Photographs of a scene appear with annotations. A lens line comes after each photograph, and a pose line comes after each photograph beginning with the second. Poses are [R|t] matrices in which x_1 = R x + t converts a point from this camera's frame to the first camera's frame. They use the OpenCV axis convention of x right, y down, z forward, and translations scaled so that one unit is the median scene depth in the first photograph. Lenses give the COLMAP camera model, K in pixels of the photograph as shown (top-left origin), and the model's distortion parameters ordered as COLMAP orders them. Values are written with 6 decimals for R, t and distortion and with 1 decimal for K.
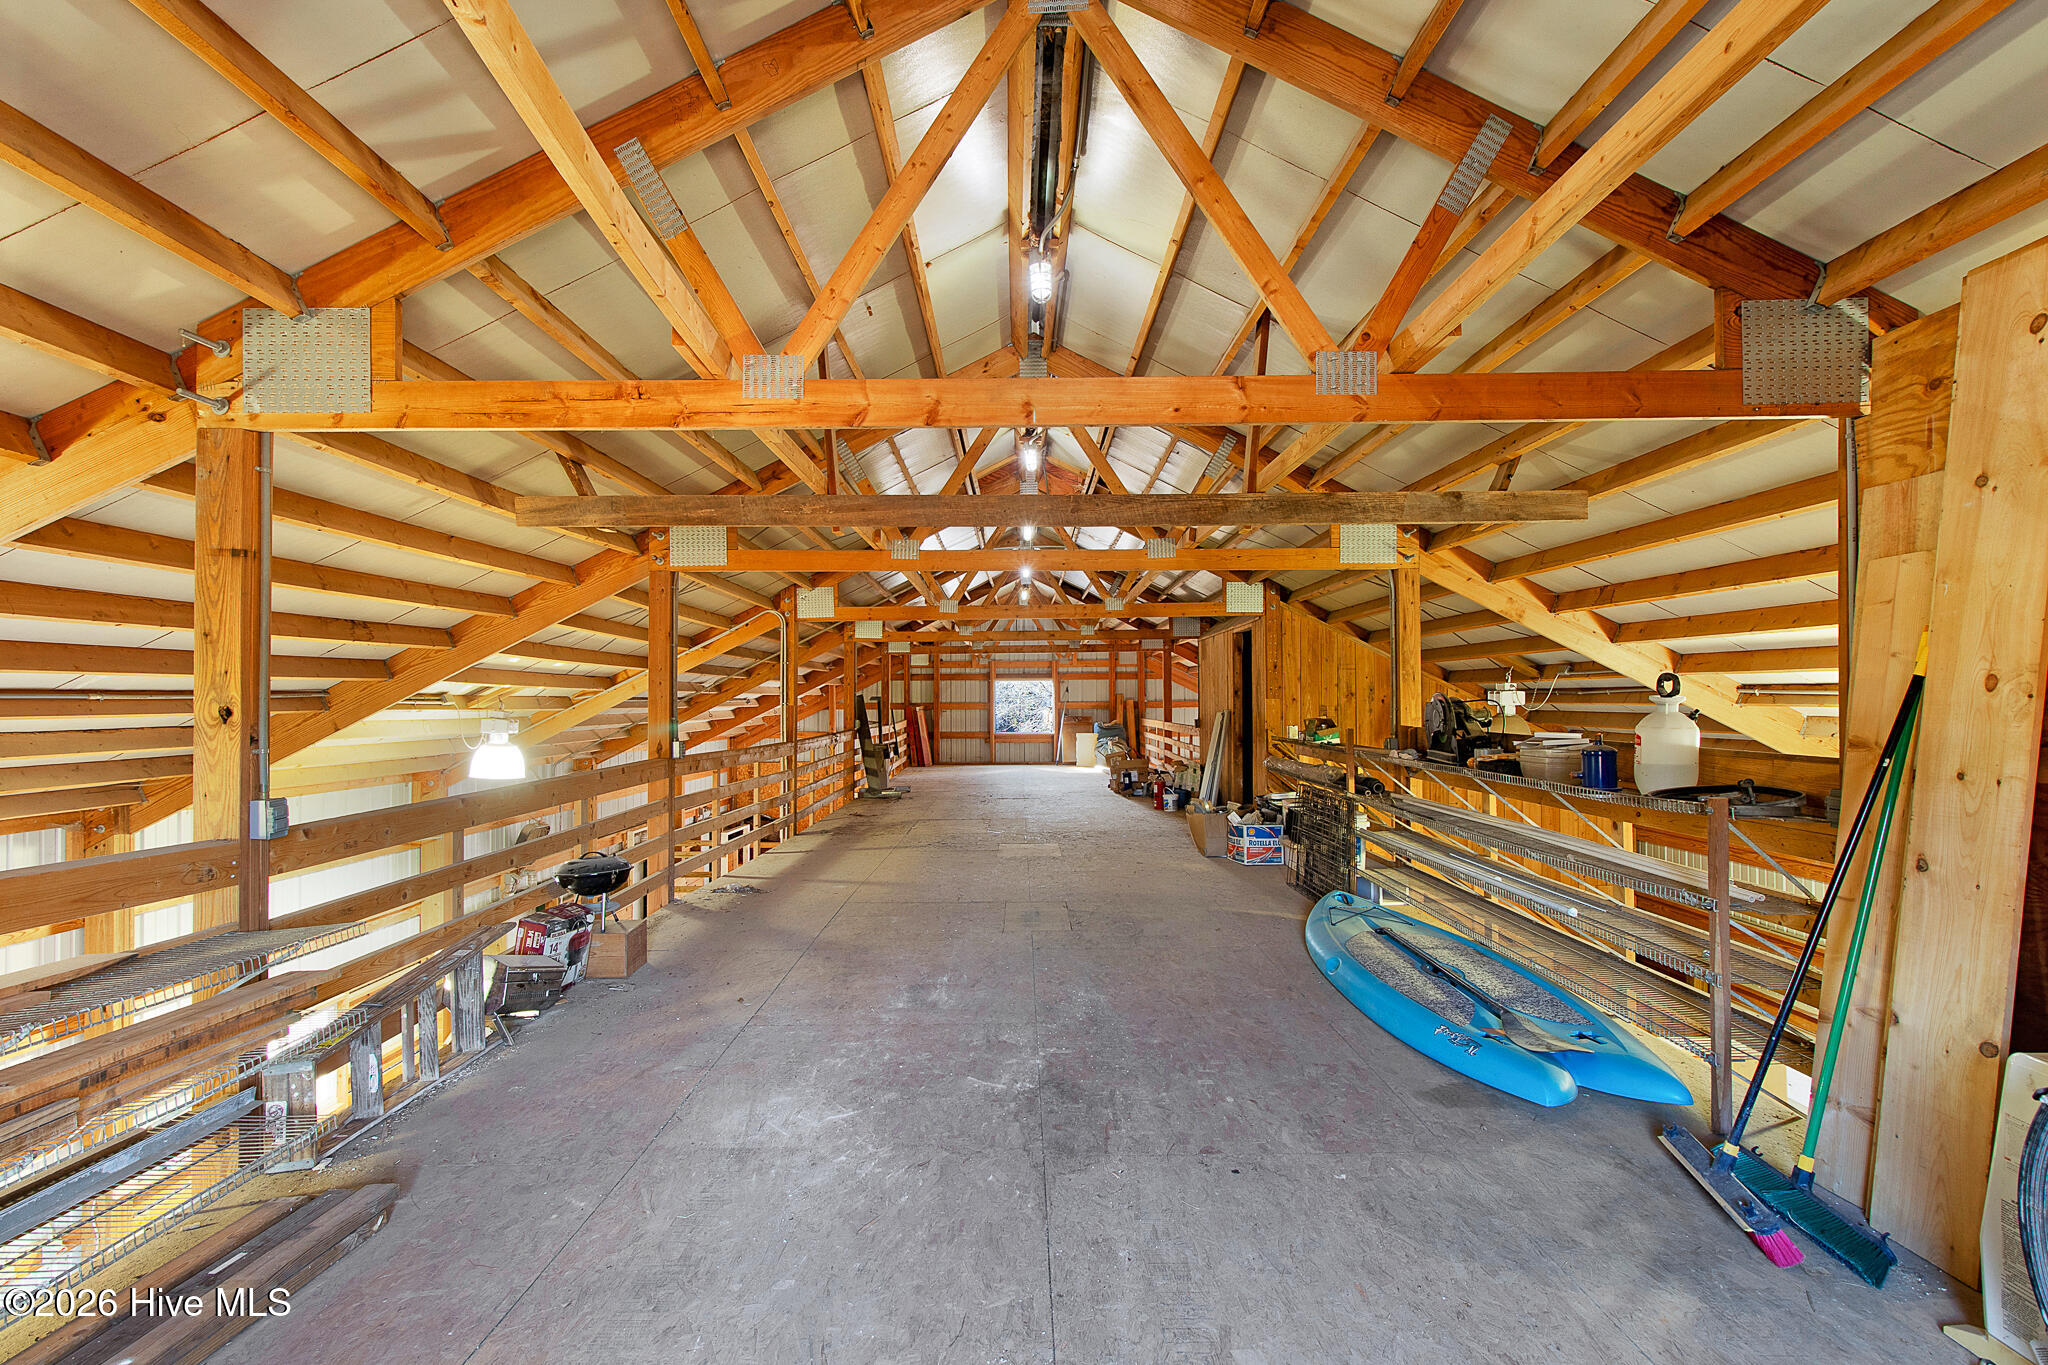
lens RADIAL K [[931.7, 0, 1022.4], [0, 931.7, 683.3], [0, 0, 1]] dist [0.002841, -0.000072]
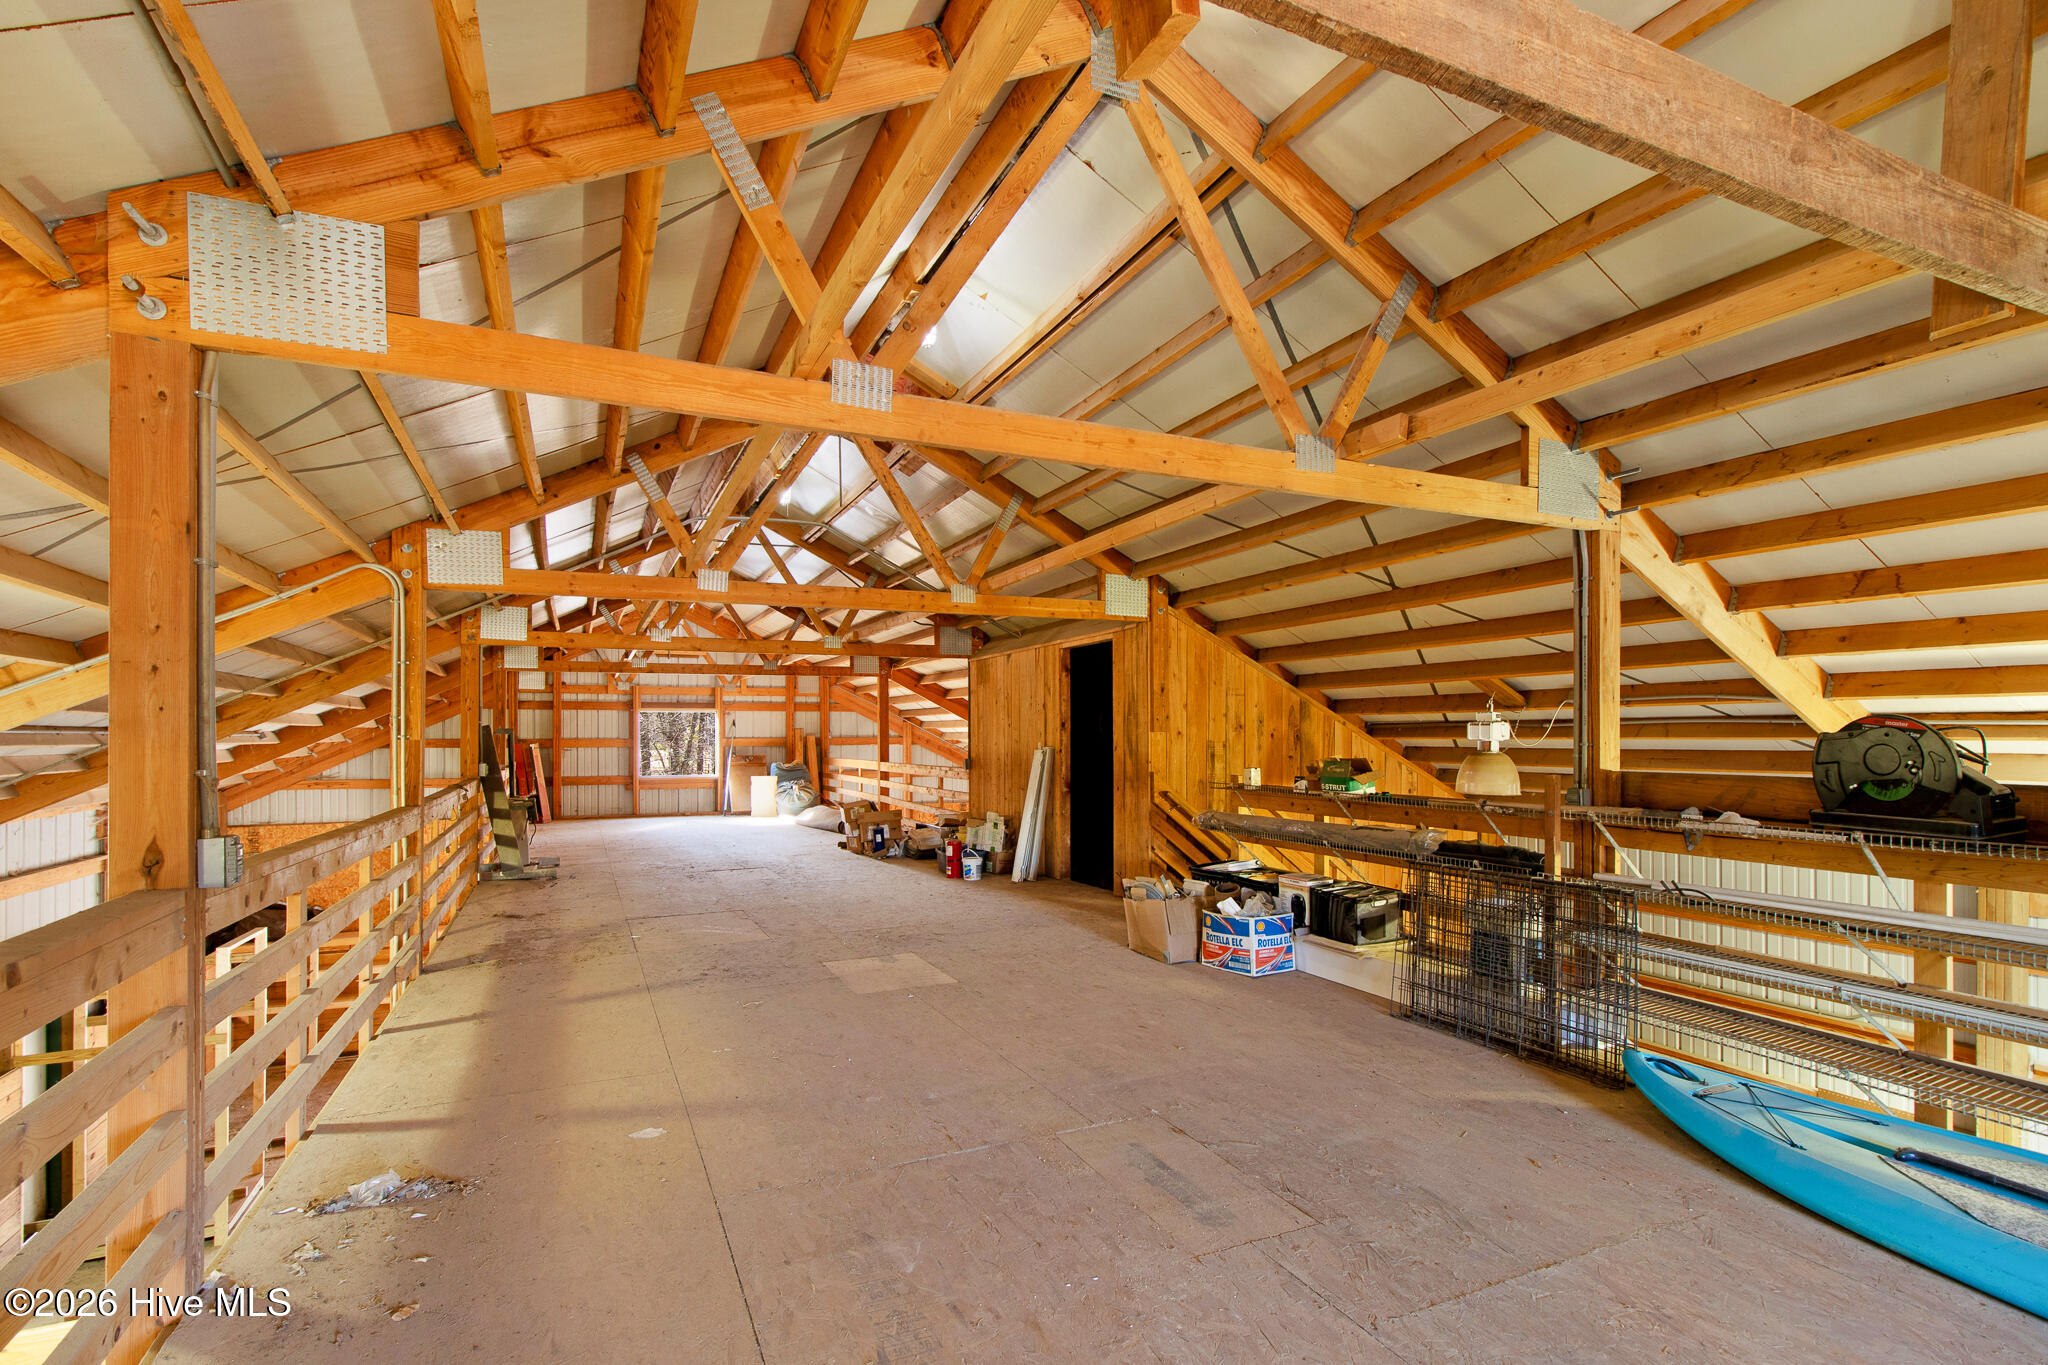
lens RADIAL K [[931.7, 0, 1004.7], [0, 931.7, 738.3], [0, 0, 1]] dist [0.002841, -0.000072]
pose [[0.914135, 0.001803, 0.405406, -0.125028], [-0.009394, 0.999816, 0.016735, 0.008061], [-0.405301, -0.019106, 0.913984, 0.289080]]
